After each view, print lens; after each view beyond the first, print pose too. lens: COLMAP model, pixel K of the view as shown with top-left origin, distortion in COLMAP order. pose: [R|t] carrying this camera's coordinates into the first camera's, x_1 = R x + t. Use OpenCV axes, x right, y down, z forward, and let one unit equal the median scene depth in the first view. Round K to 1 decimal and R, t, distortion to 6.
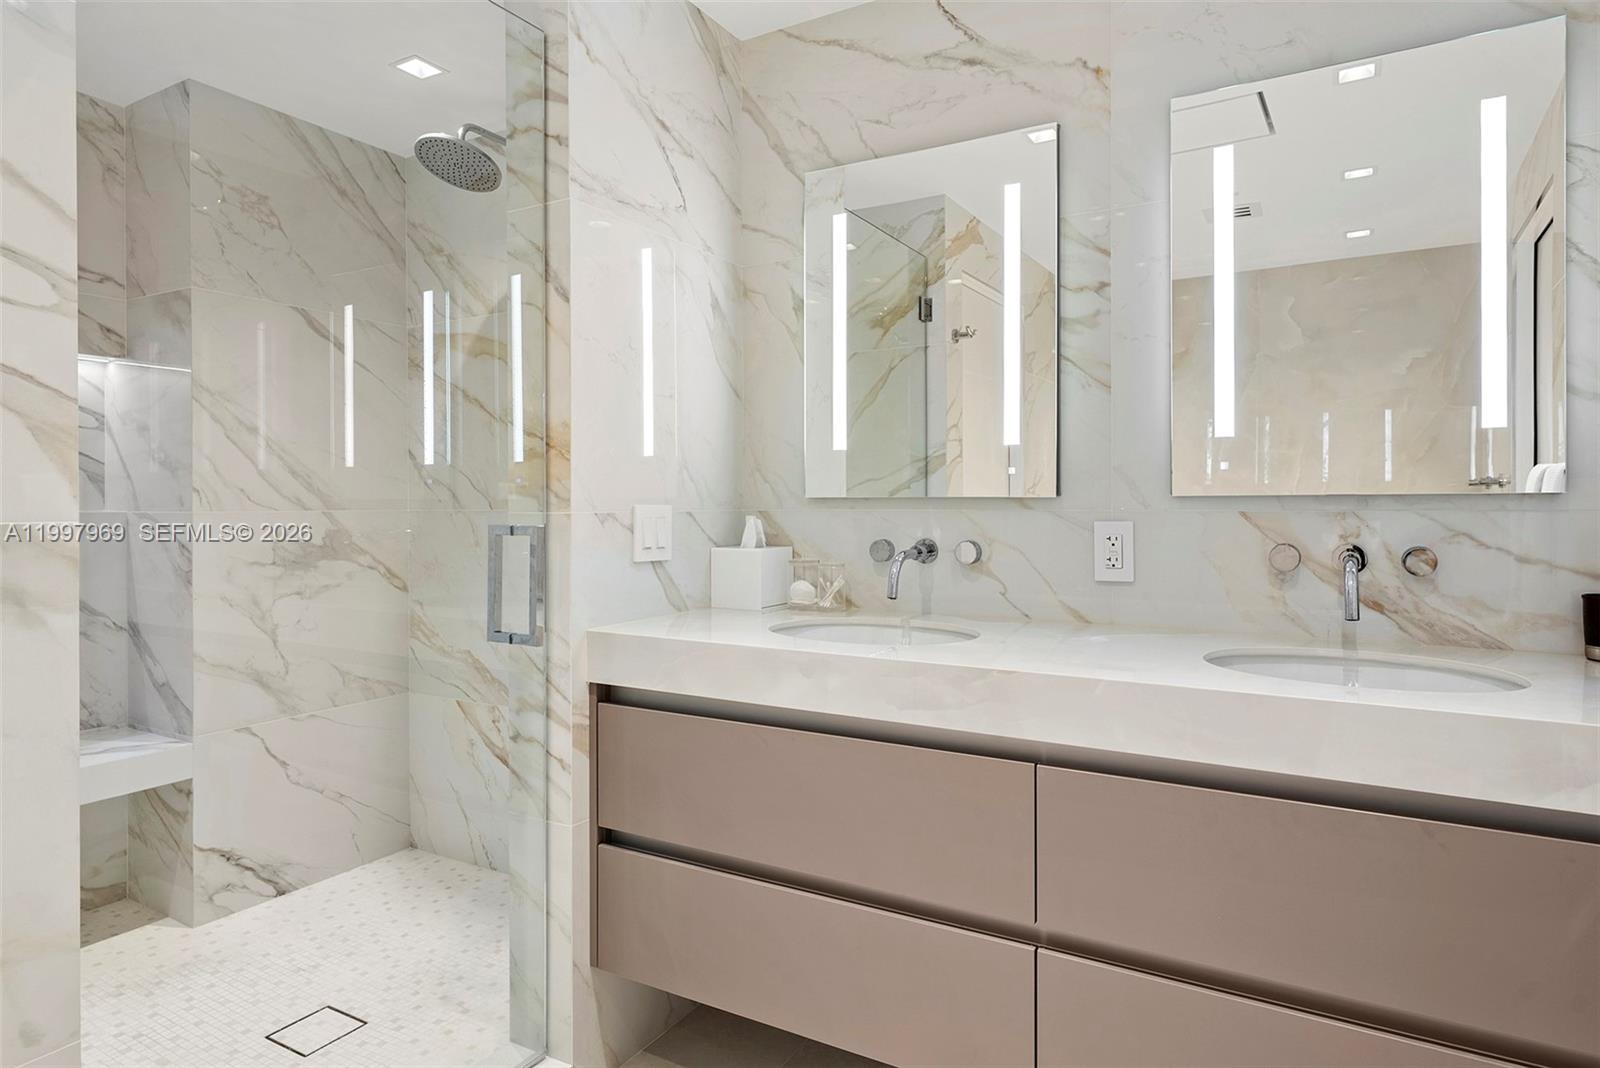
lens RADIAL K [[951.9, 0, 830.5], [0, 951.9, 503.4], [0, 0, 1]] dist [0.004115, 0.000013]
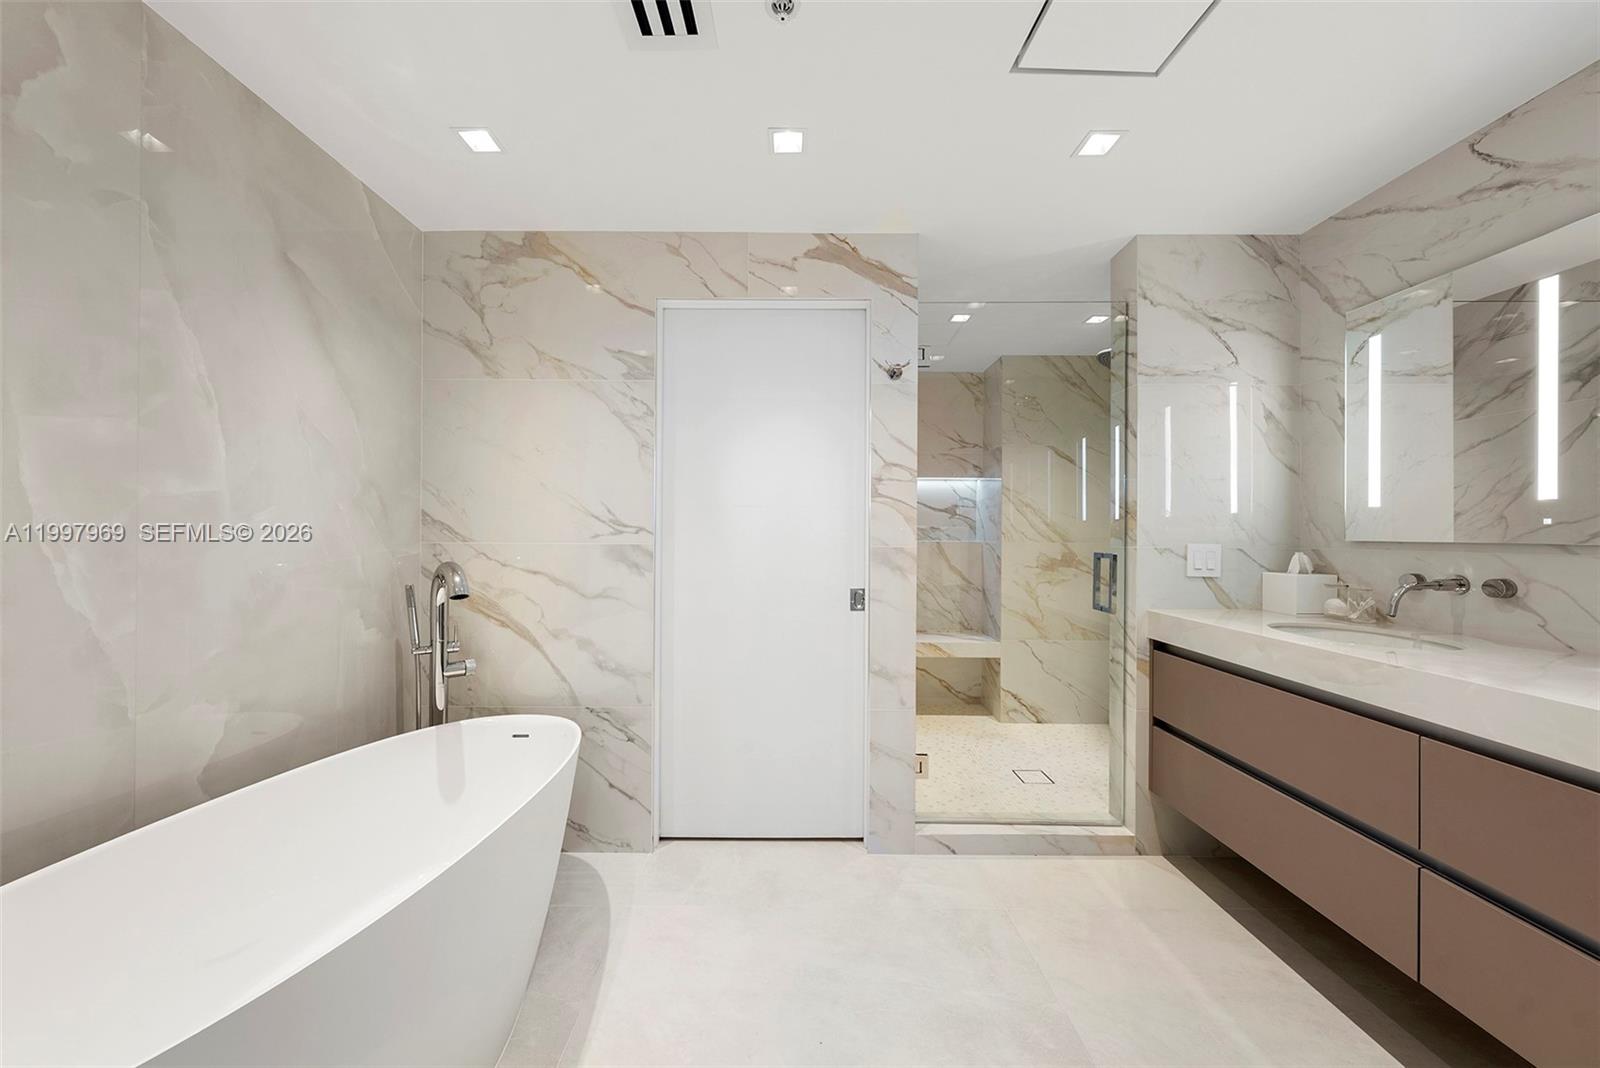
lens RADIAL K [[565.9, 0, 782.7], [0, 565.9, 522.0], [0, 0, 1]] dist [-0.001547, 0.000015]
pose [[0.485243, -0.012266, -0.874293, 0.330606], [-0.009503, 0.999769, -0.019300, -0.010758], [0.874328, 0.017673, 0.485014, -0.156416]]
